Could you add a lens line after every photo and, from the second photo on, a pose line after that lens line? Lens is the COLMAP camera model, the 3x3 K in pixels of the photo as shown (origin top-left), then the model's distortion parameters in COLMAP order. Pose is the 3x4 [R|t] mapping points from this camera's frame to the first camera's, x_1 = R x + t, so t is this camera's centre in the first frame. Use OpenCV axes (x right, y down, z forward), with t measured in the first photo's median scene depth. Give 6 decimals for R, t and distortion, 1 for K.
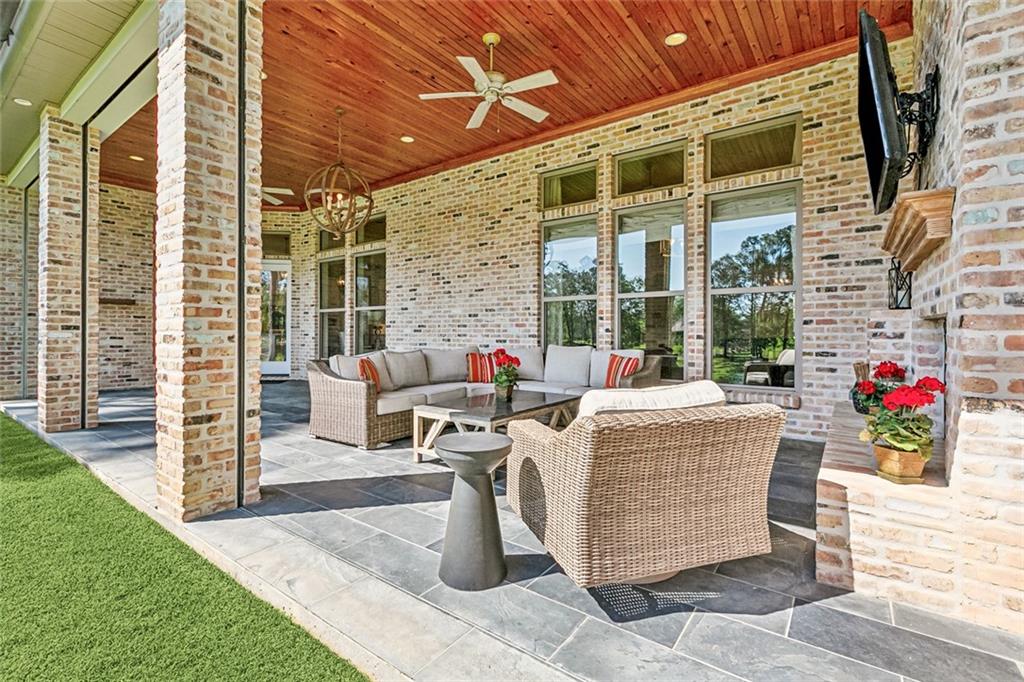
lens RADIAL K [[465.2, 0, 502.7], [0, 465.2, 337.7], [0, 0, 1]] dist [-0.000460, -0.000654]
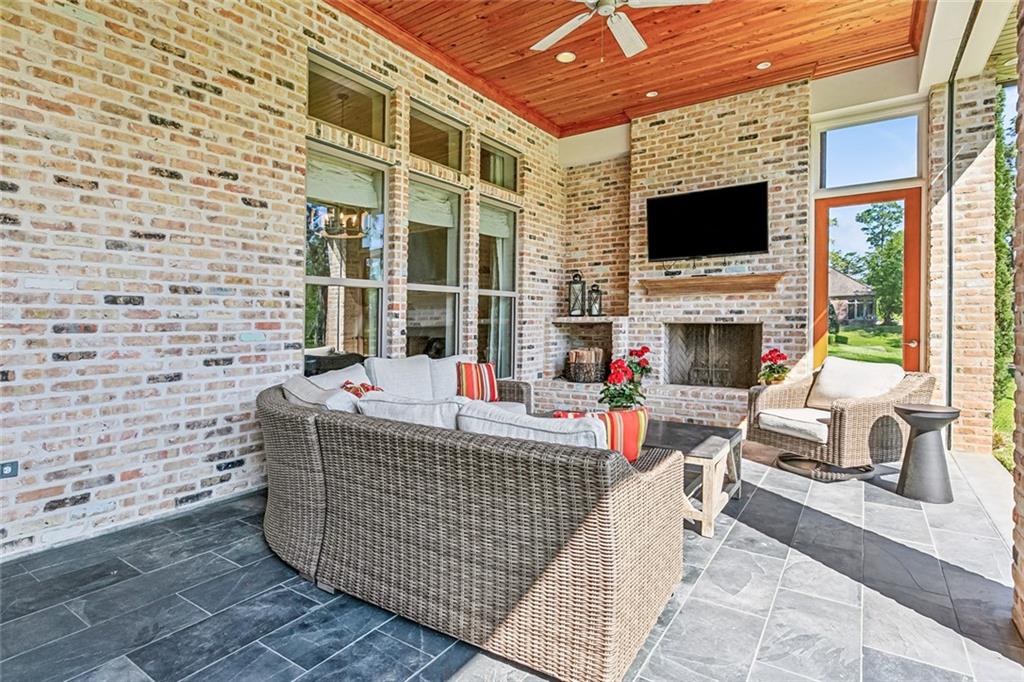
lens RADIAL K [[524.2, 0, 508.9], [0, 524.2, 335.2], [0, 0, 1]] dist [-0.002884, 0.000172]
pose [[-0.048884, -0.028561, 0.998396, -0.536745], [0.017241, 0.999418, 0.029435, -0.029000], [-0.998656, 0.018652, -0.048363, 0.773831]]
